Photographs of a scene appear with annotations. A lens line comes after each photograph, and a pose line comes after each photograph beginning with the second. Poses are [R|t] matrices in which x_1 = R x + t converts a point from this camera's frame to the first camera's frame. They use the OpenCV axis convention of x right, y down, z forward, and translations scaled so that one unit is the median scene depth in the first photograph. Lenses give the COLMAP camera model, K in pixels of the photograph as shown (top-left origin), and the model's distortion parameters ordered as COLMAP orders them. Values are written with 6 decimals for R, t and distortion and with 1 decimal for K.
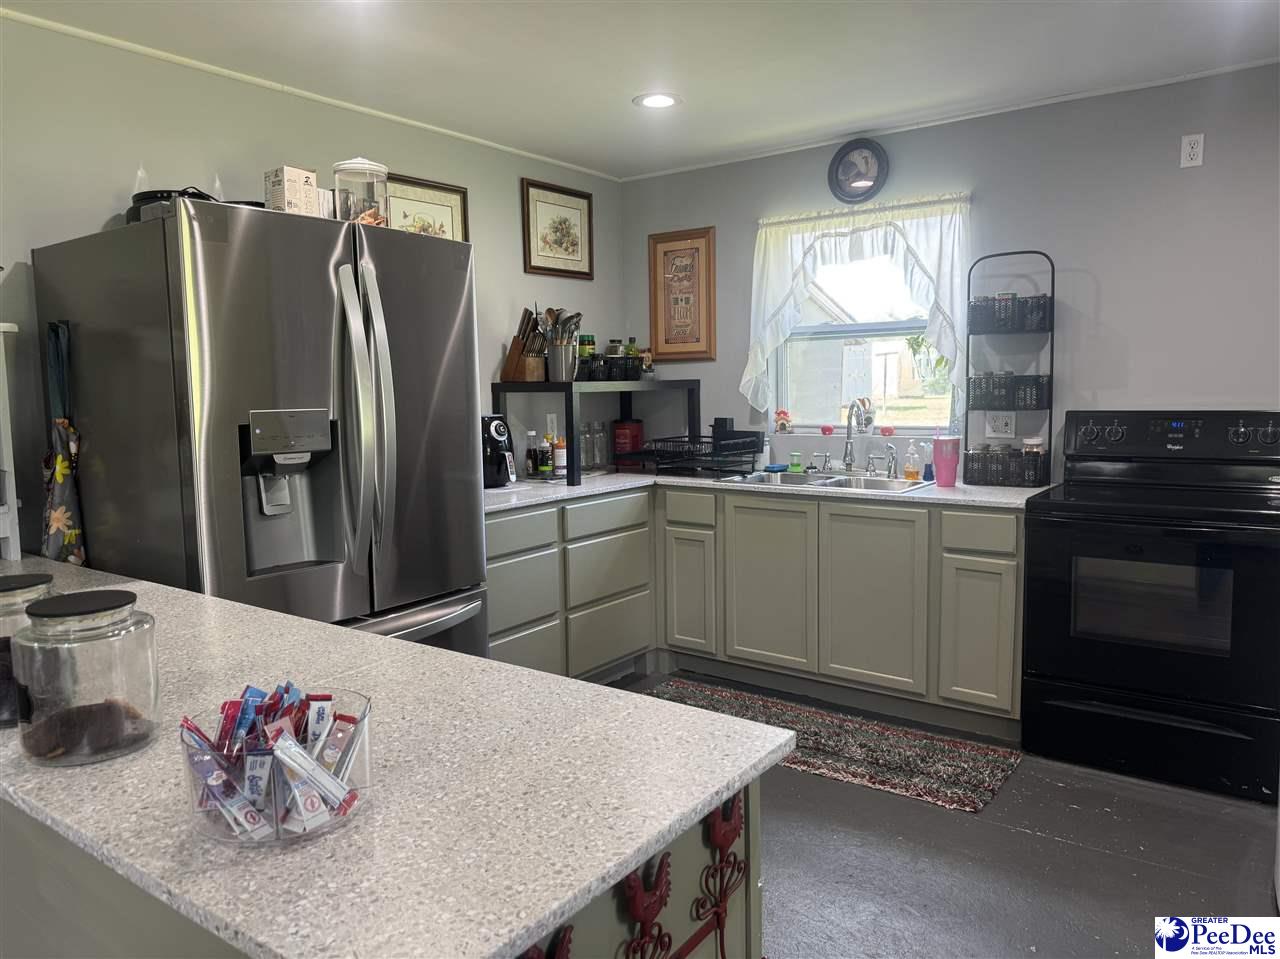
lens RADIAL K [[906.2, 0, 612.1], [0, 906.2, 481.2], [0, 0, 1]] dist [0.041872, -0.043597]
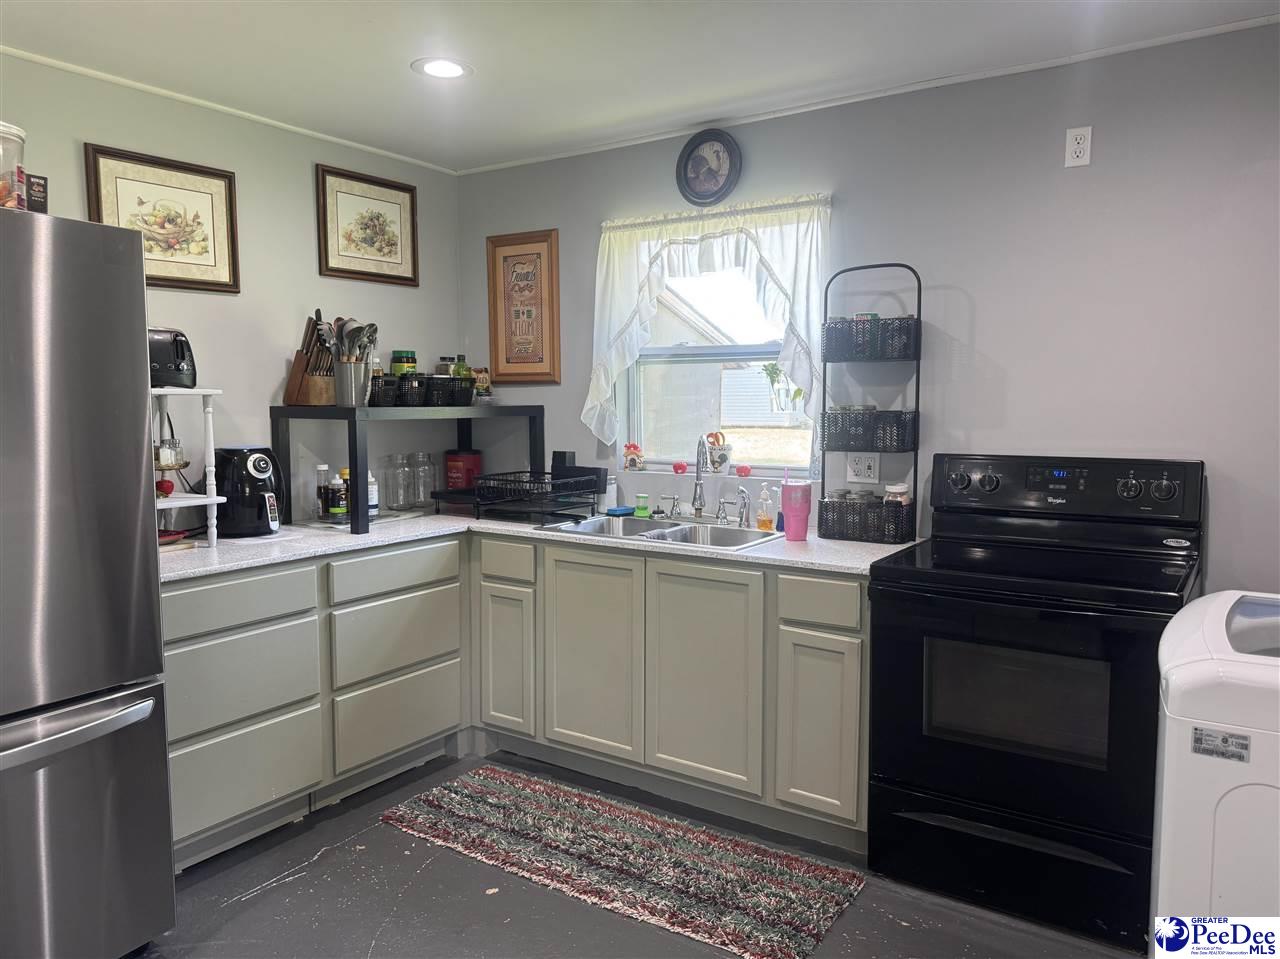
lens RADIAL K [[906.2, 0, 632.5], [0, 906.2, 481.4], [0, 0, 1]] dist [0.041872, -0.043597]
pose [[0.998588, 0.012326, 0.051679, 0.167535], [-0.011520, 0.999808, -0.015862, -0.033462], [-0.051865, 0.015244, 0.998538, 0.165582]]
